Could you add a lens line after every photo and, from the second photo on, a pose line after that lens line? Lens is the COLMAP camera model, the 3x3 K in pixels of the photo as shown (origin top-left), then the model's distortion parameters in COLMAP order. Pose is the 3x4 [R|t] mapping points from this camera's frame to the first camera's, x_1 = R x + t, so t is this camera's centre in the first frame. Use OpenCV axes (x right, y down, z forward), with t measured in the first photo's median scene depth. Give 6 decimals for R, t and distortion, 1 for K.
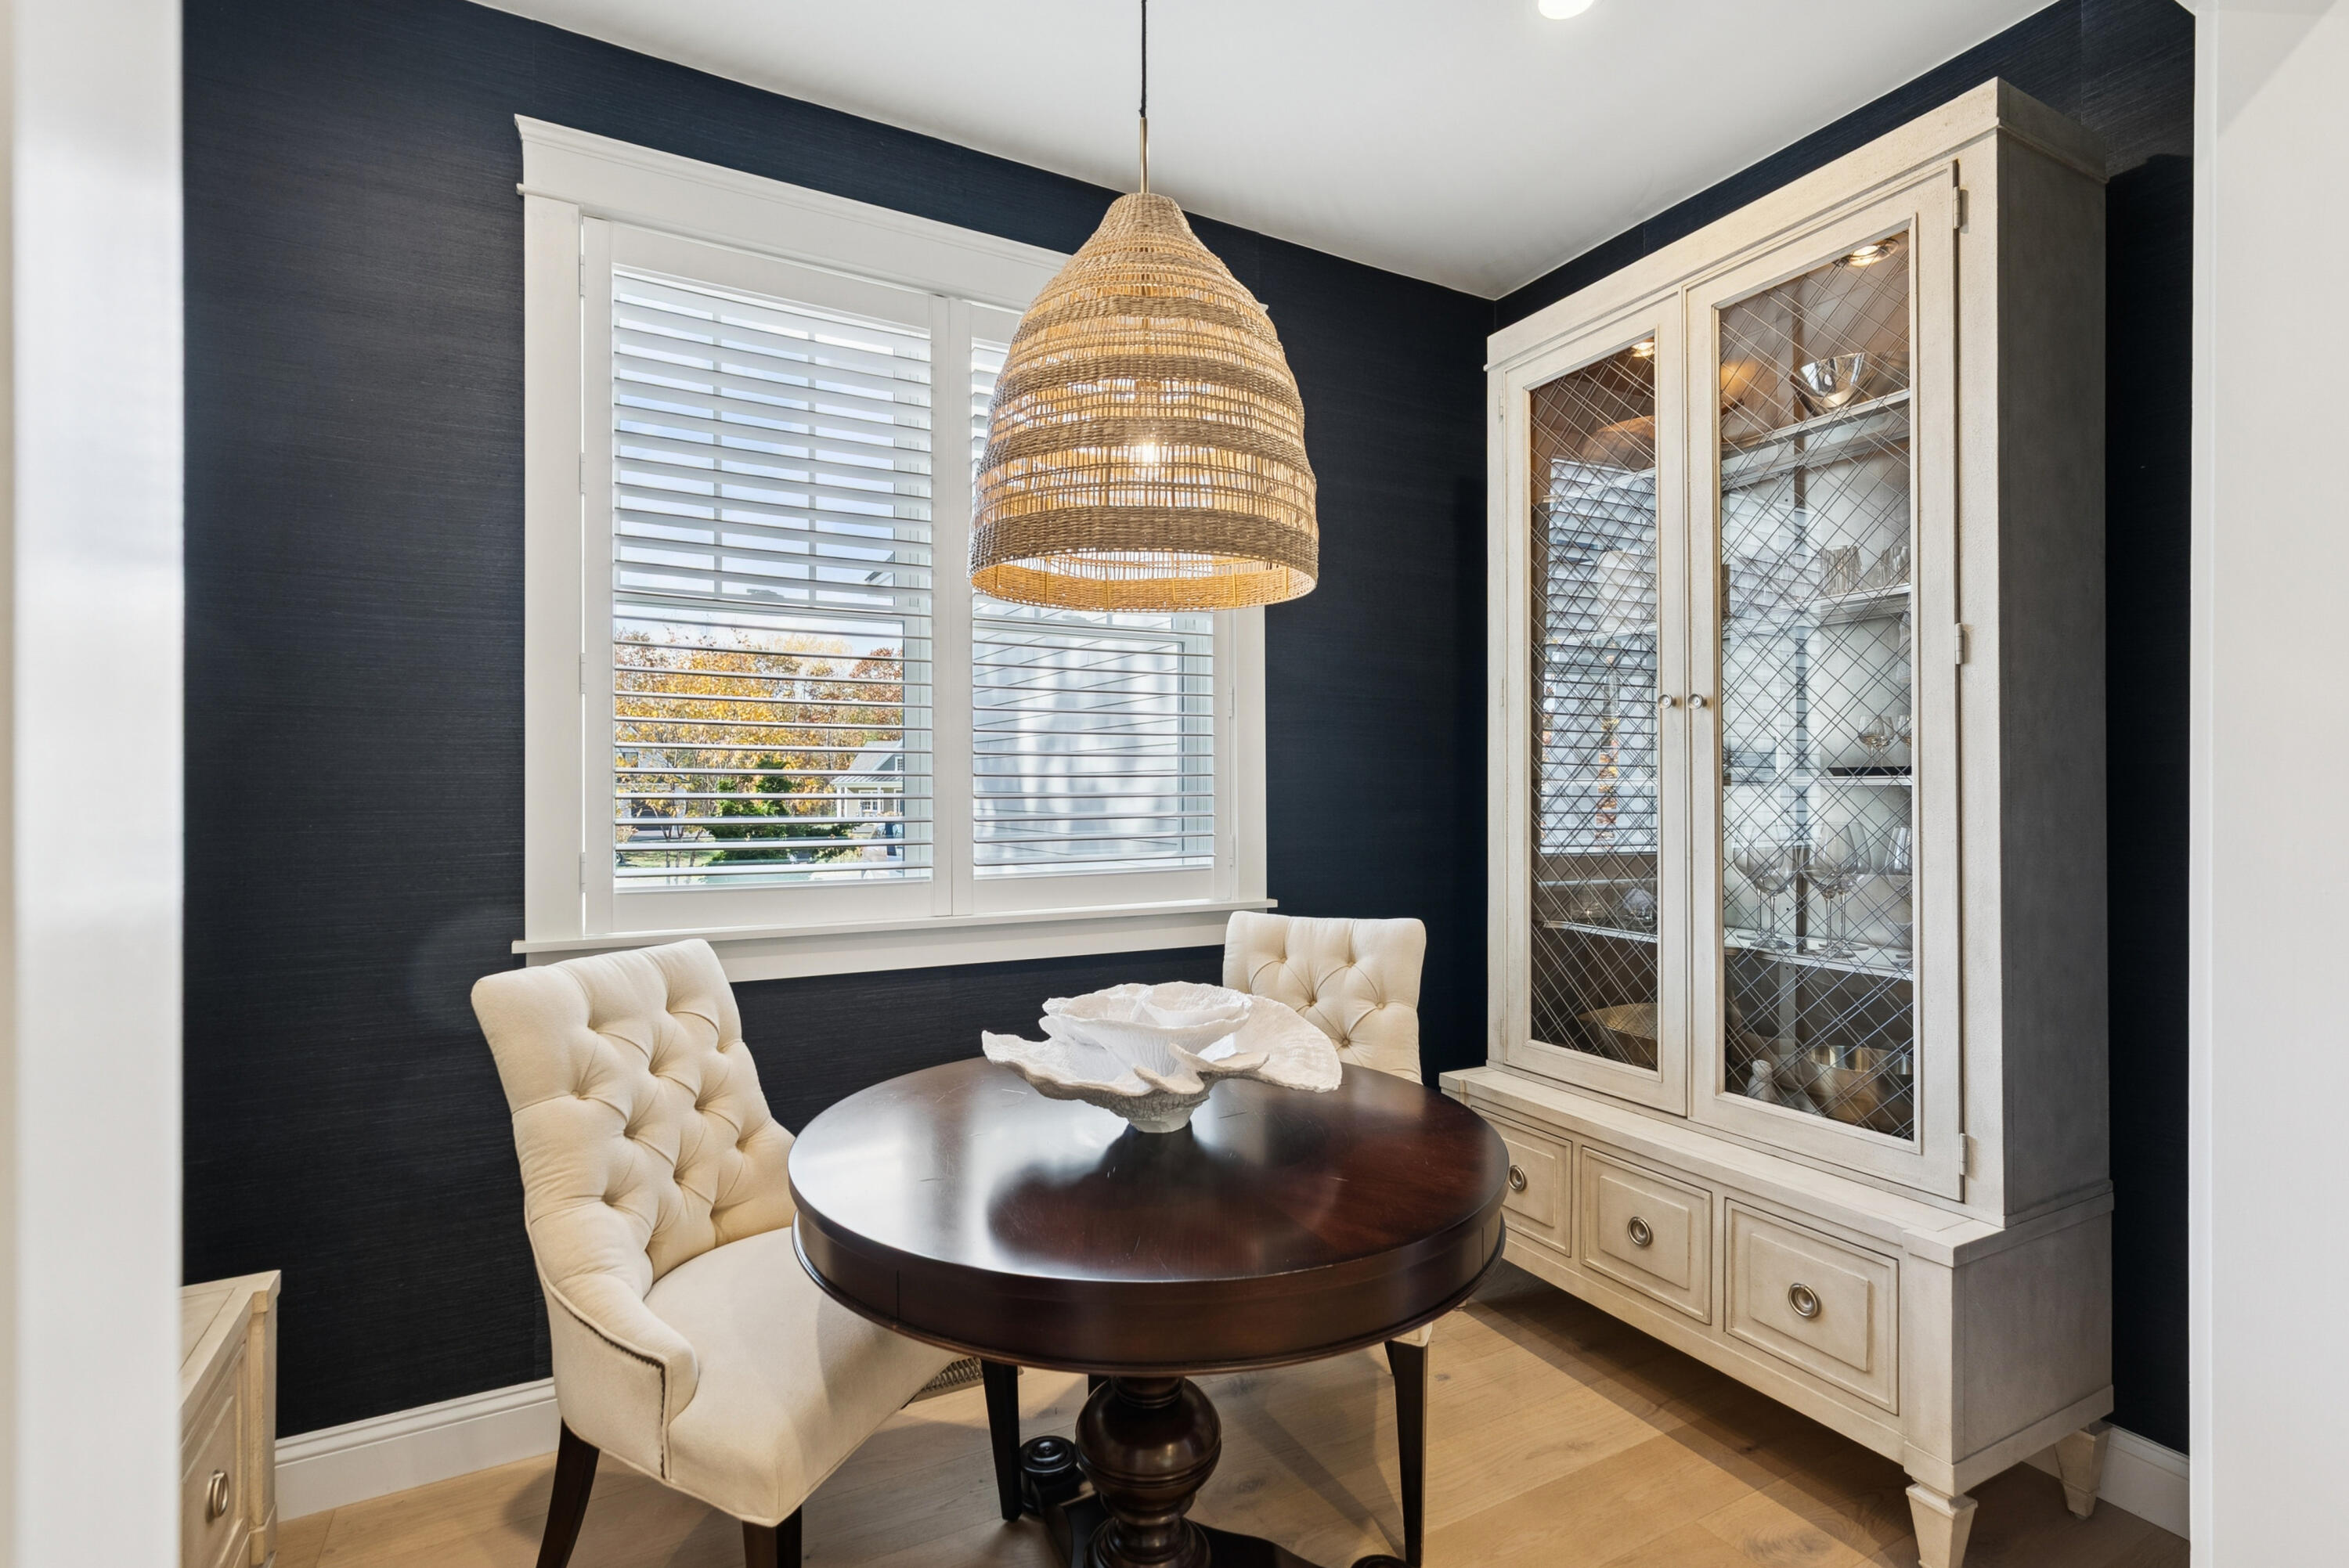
lens RADIAL K [[1075.6, 0, 1174.4], [0, 1075.6, 787.2], [0, 0, 1]] dist [-0.002001, 0.001190]
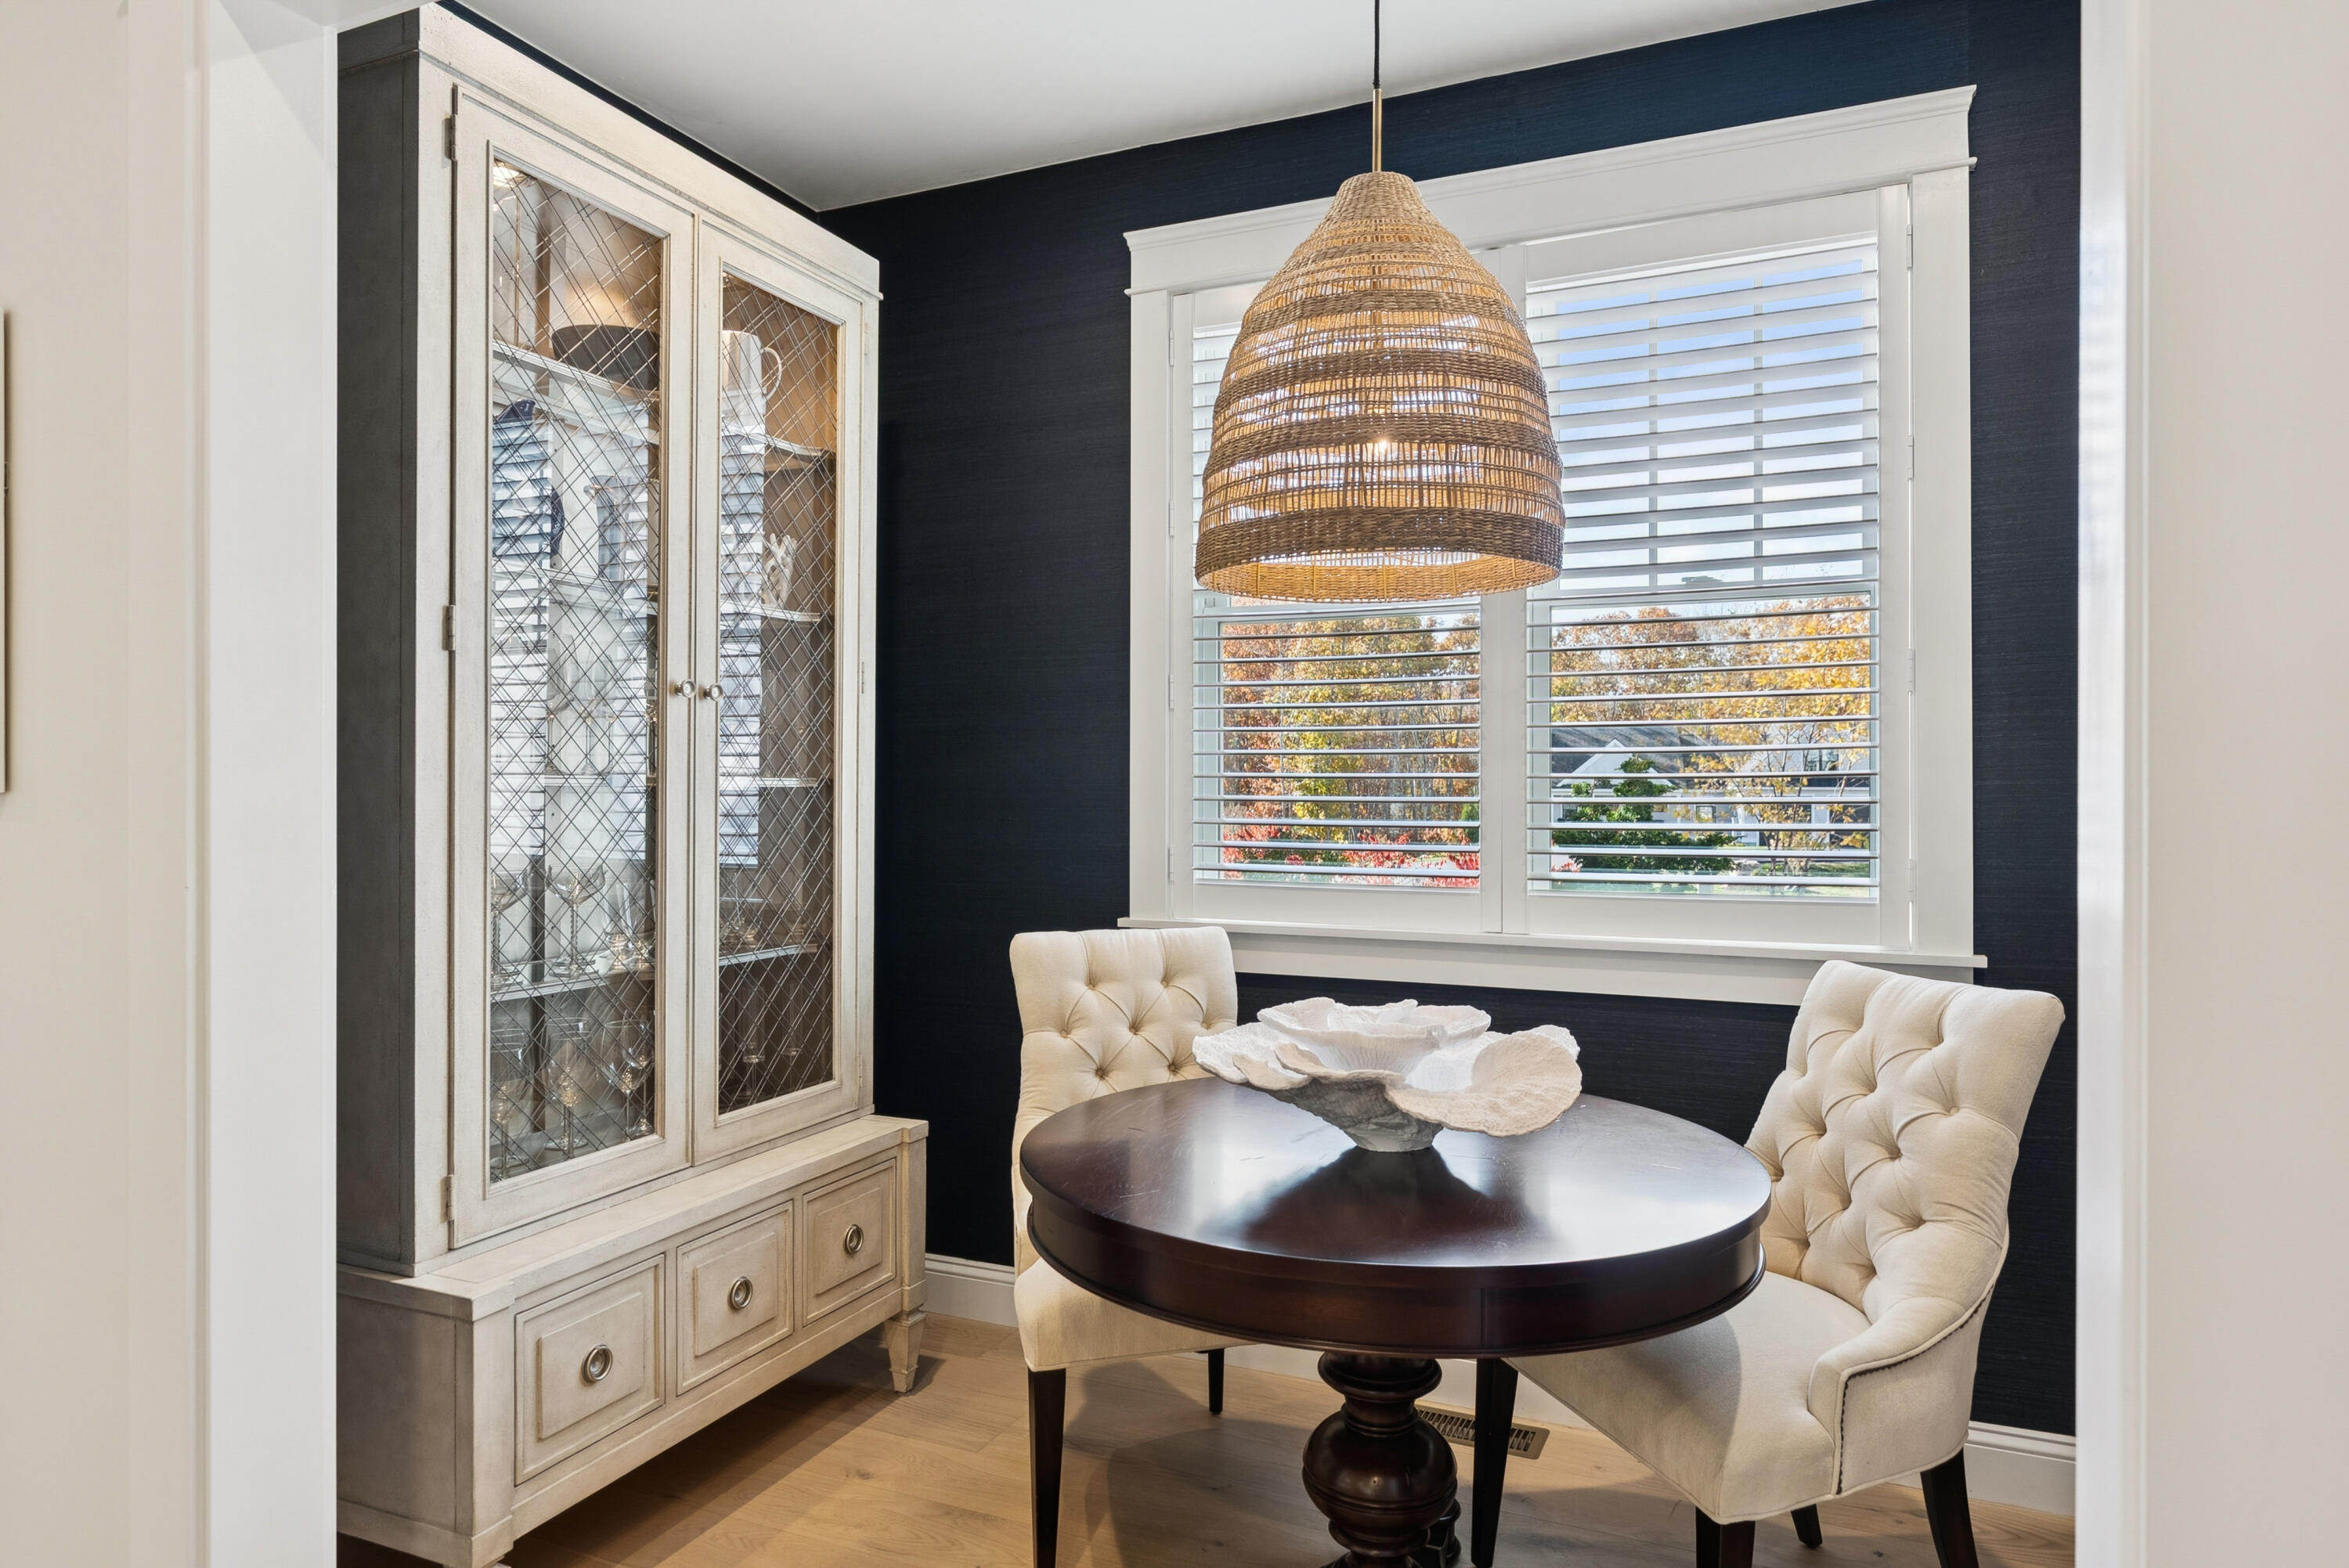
lens RADIAL K [[1425.9, 0, 1163.4], [0, 1425.9, 767.3], [0, 0, 1]] dist [-0.009223, 0.002256]
pose [[0.603208, -0.012522, -0.797485, 0.826403], [0.002139, 0.999899, -0.014082, -0.001694], [0.797581, 0.006788, 0.603174, 0.082648]]
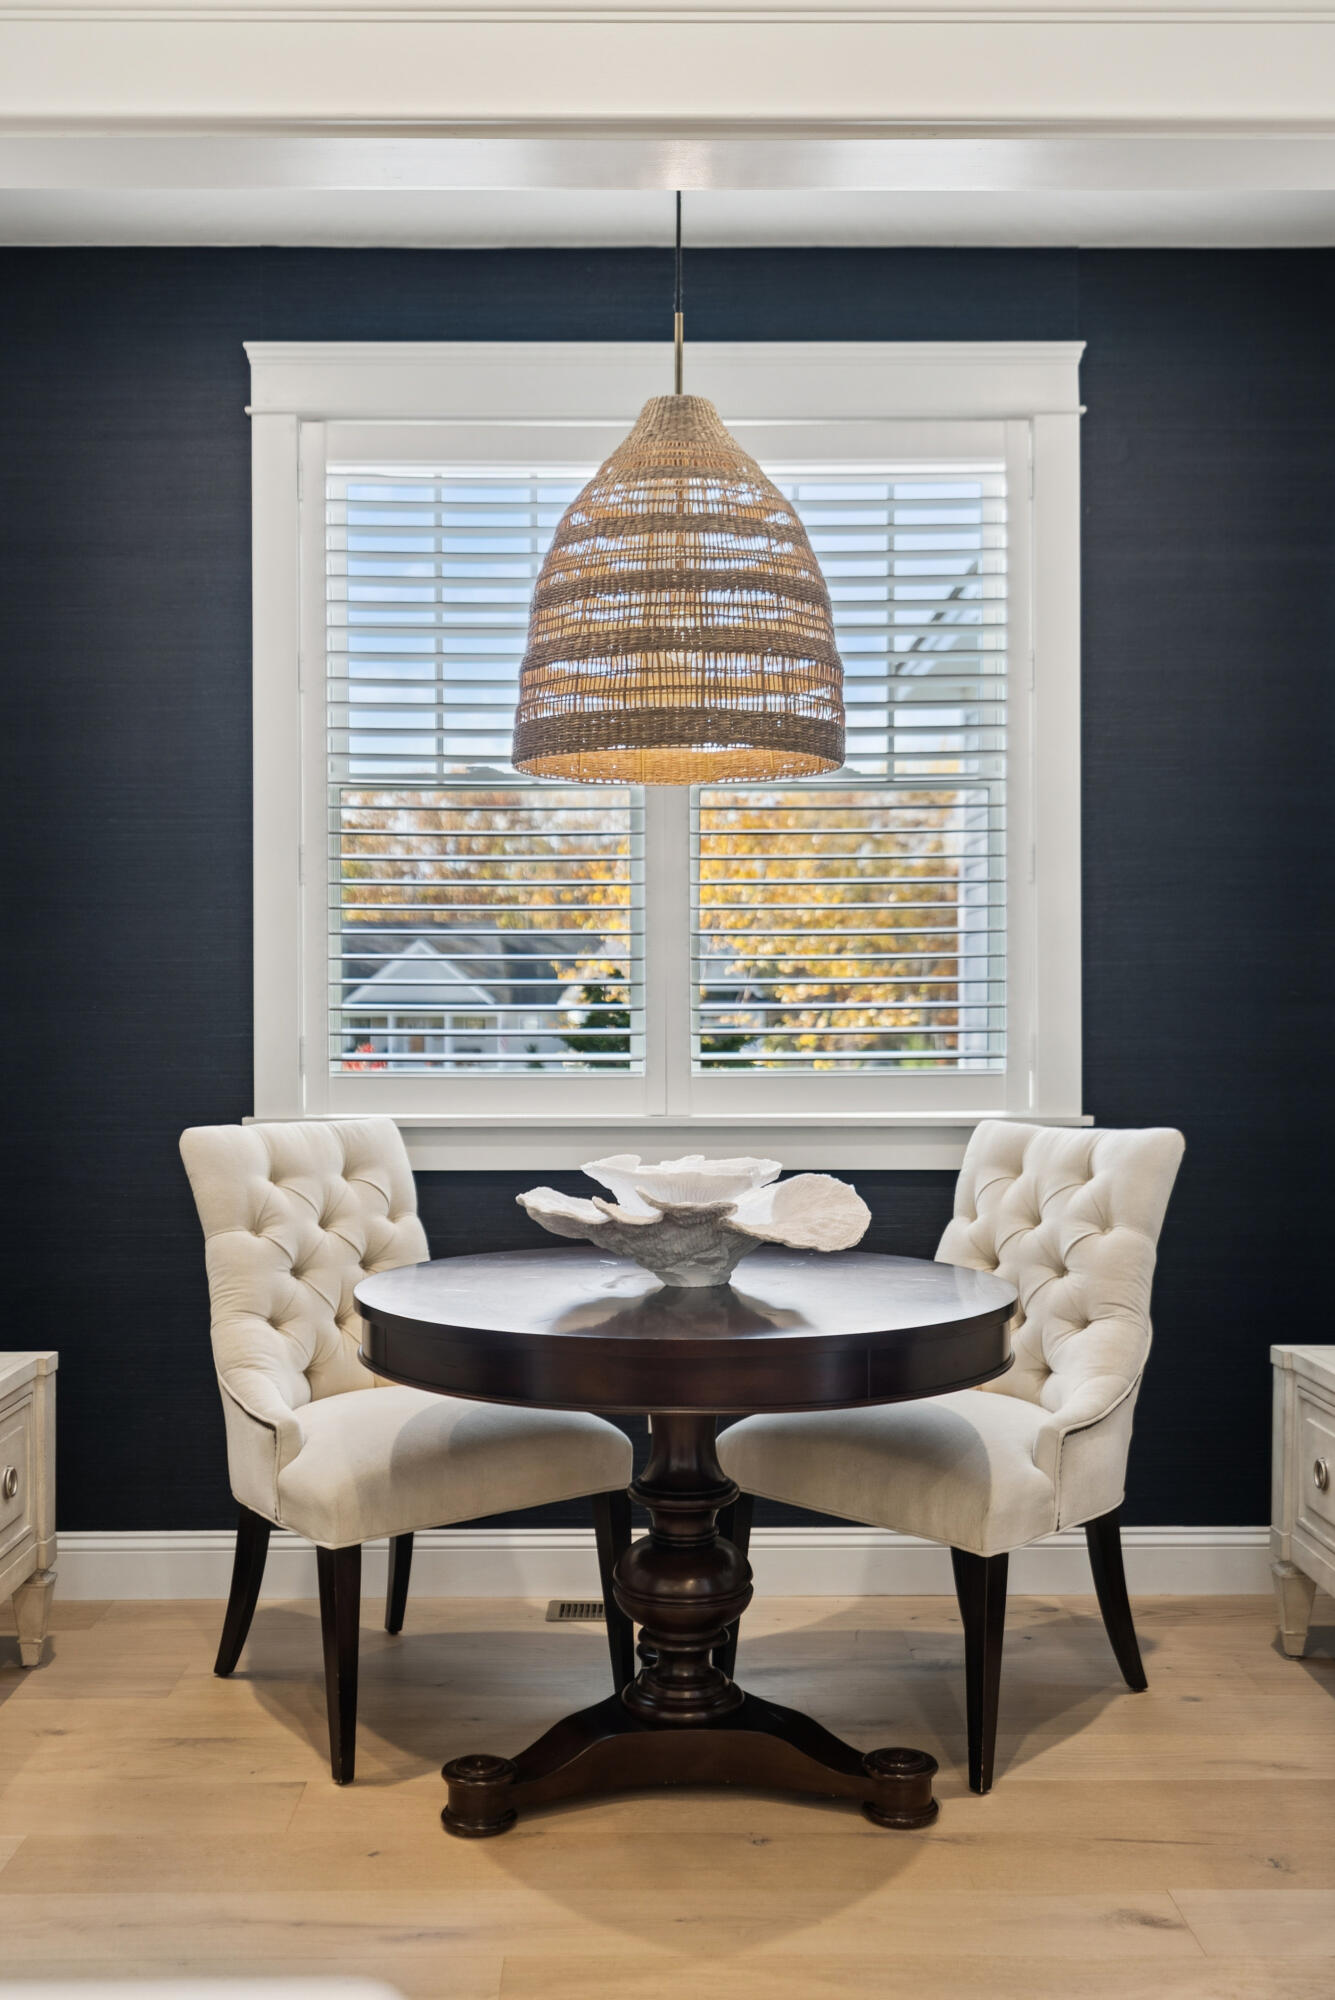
lens RADIAL K [[2020.3, 0, 651.2], [0, 2020.3, 1000.6], [0, 0, 1]] dist [0.011074, 0.000000]
pose [[0.881466, -0.006117, -0.472208, 0.830744], [0.005605, 0.999981, -0.002491, 0.042337], [0.472214, -0.000451, 0.881484, -0.700827]]
